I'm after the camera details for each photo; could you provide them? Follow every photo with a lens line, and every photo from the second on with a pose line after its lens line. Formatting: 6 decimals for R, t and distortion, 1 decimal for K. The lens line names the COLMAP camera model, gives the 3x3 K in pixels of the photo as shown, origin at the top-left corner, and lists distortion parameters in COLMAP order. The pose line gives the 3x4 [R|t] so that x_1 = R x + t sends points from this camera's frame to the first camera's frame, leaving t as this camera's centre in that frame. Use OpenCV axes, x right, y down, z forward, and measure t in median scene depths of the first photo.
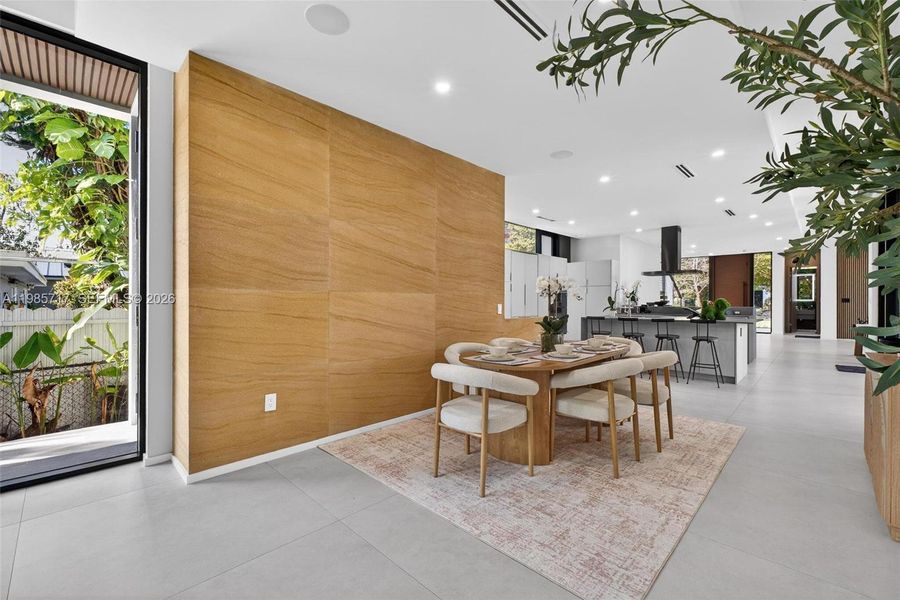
lens RADIAL K [[377.9, 0, 453.1], [0, 377.9, 299.8], [0, 0, 1]] dist [0.001004, 0.000029]
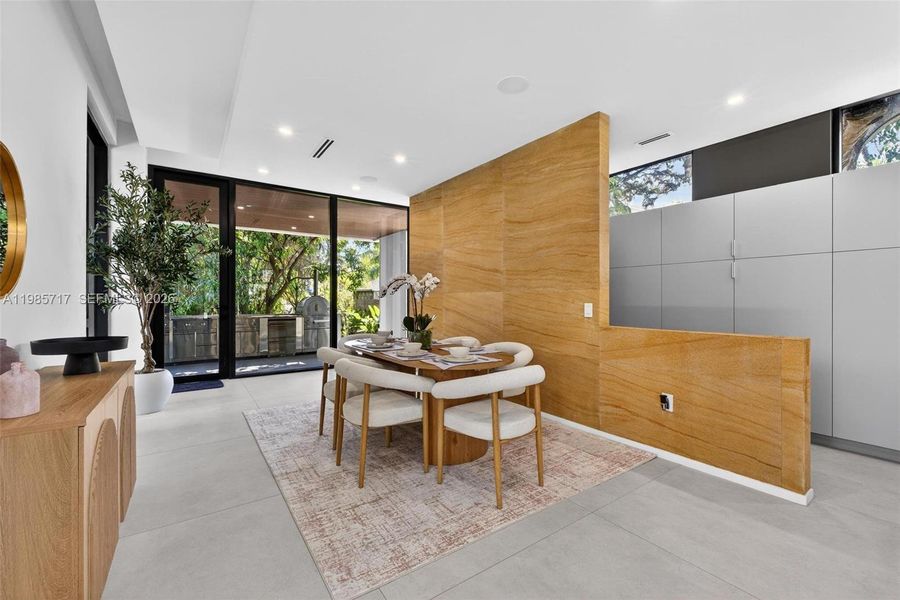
lens RADIAL K [[377.9, 0, 453.1], [0, 377.9, 299.8], [0, 0, 1]] dist [0.001004, 0.000029]
pose [[-0.184154, -0.003335, -0.982892, 1.180837], [-0.001689, 0.999994, -0.003077, 0.011009], [0.982896, 0.001094, -0.184158, 1.226798]]
